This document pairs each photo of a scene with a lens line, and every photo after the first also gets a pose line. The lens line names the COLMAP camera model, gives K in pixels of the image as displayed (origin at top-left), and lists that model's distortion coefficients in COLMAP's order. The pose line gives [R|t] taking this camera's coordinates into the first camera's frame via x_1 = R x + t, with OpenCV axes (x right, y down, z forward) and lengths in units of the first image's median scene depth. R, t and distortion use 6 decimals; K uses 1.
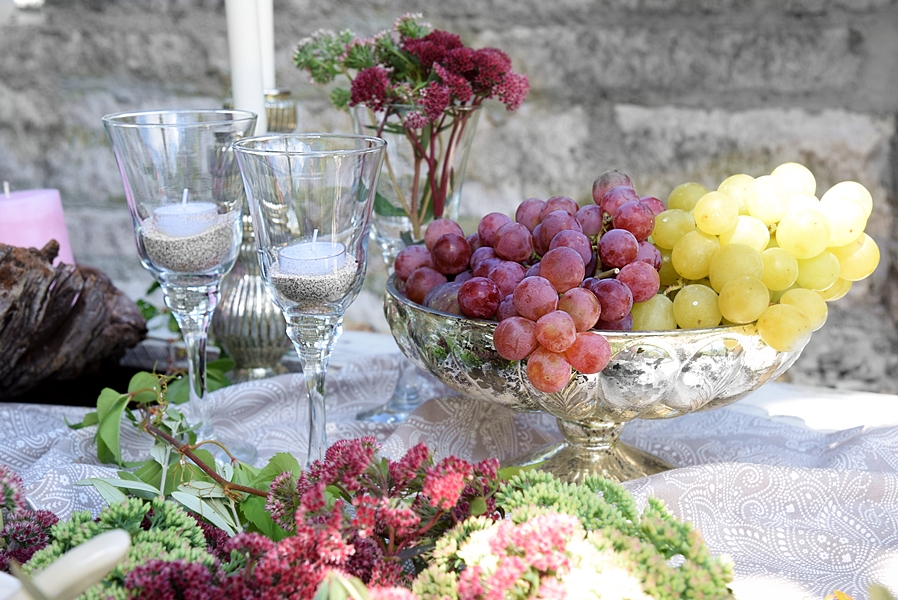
lens RADIAL K [[1410.1, 0, 449.6], [0, 1410.1, 307.4], [0, 0, 1]] dist [0.236770, 0.000000]
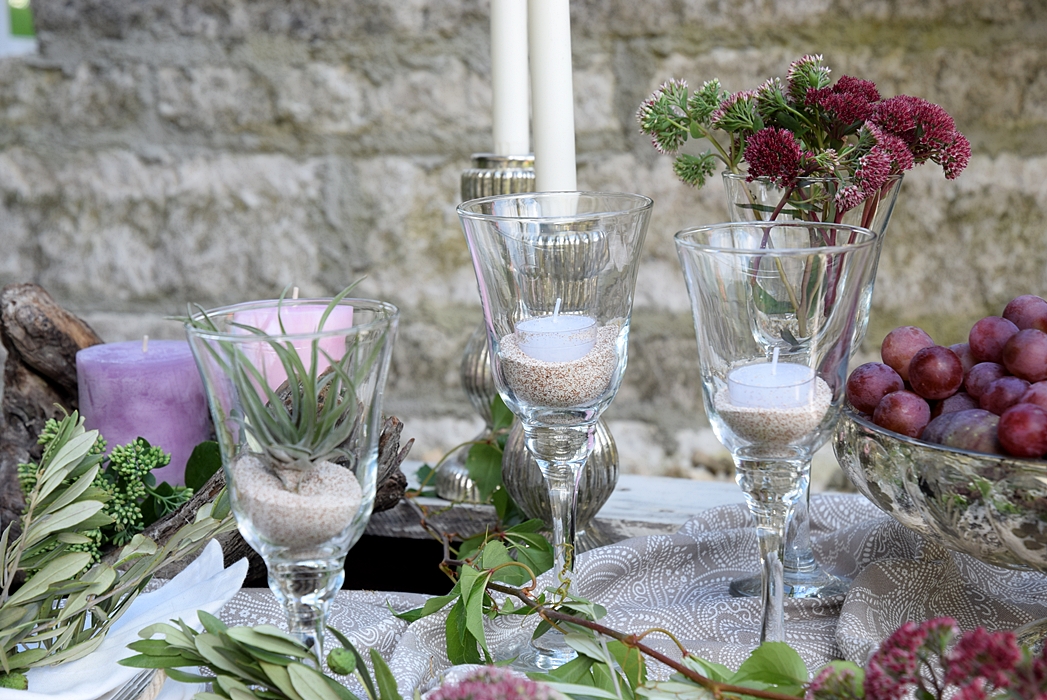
lens RADIAL K [[2040.1, 0, 513.7], [0, 2040.1, 367.7], [0, 0, 1]] dist [0.384204, 0.000000]
pose [[0.996364, -0.031294, 0.079240, -0.151789], [0.033479, 0.999091, -0.026398, -0.009011], [-0.078342, 0.028955, 0.996506, -0.046180]]
